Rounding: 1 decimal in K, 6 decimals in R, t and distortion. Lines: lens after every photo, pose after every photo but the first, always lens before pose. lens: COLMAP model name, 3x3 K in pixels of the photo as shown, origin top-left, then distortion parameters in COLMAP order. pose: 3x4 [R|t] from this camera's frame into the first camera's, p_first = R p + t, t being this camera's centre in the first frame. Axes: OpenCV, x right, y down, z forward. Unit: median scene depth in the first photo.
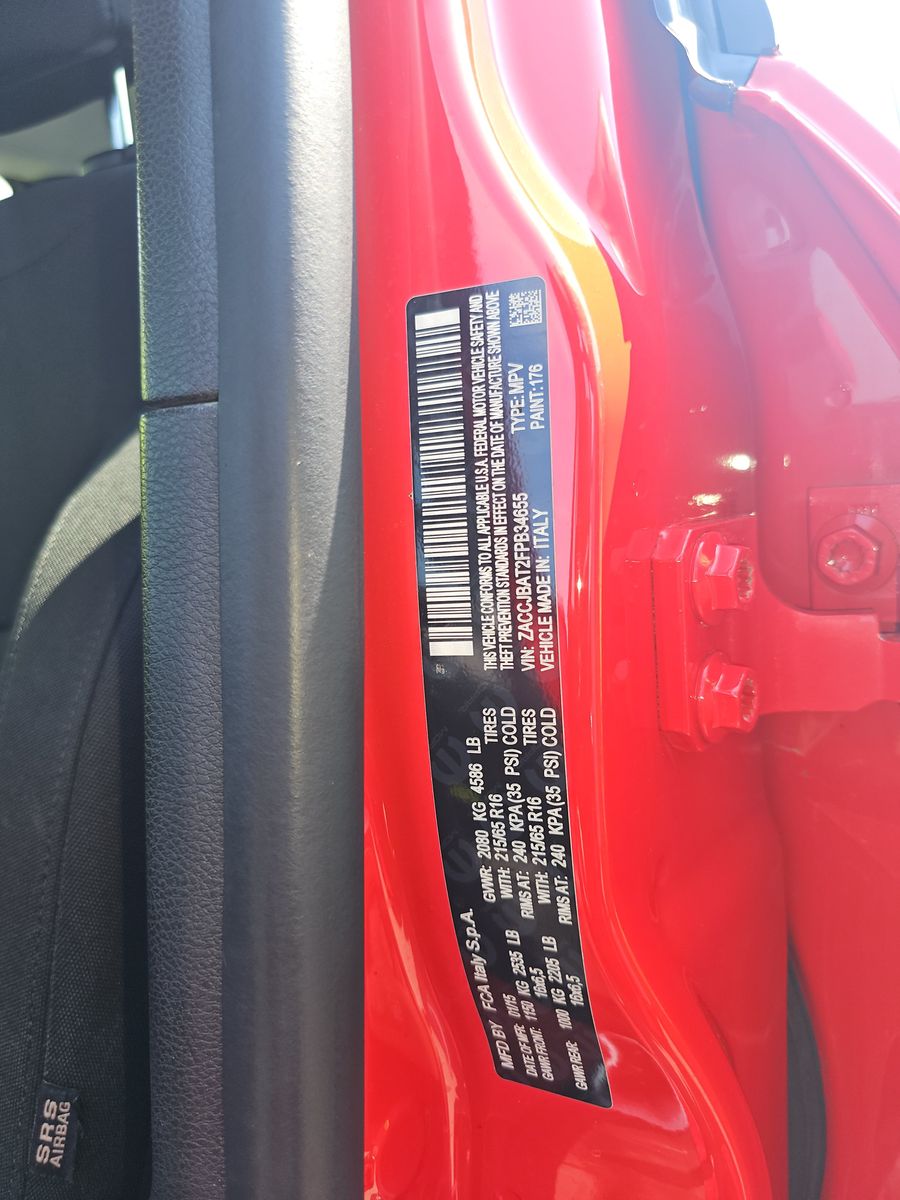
lens RADIAL K [[825.0, 0, 447.0], [0, 825.0, 598.3], [0, 0, 1]] dist [0.037010, -0.037853]
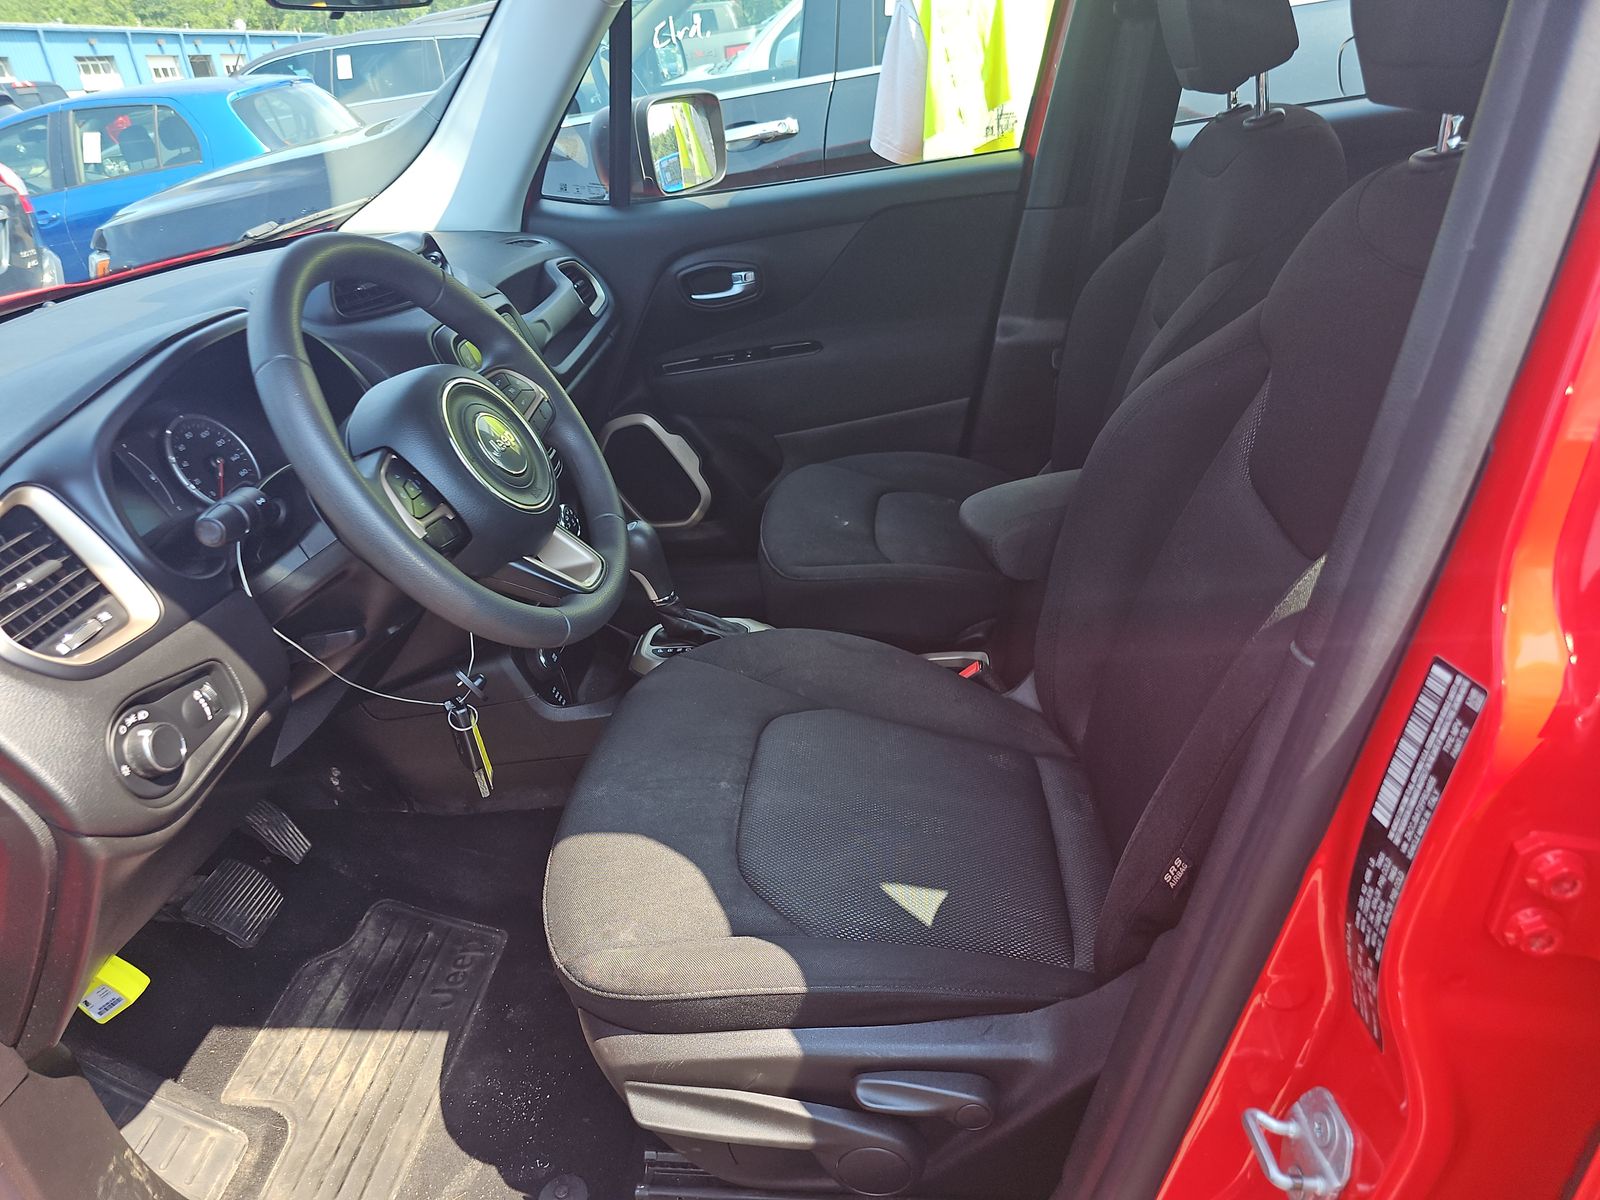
lens RADIAL K [[1100.1, 0, 804.2], [0, 1100.1, 605.3], [0, 0, 1]] dist [0.037010, -0.037853]
pose [[0.492534, 0.463084, -0.736860, 1.061851], [-0.166691, 0.881202, 0.442376, -1.351428], [0.854180, -0.095057, 0.511215, -1.514848]]
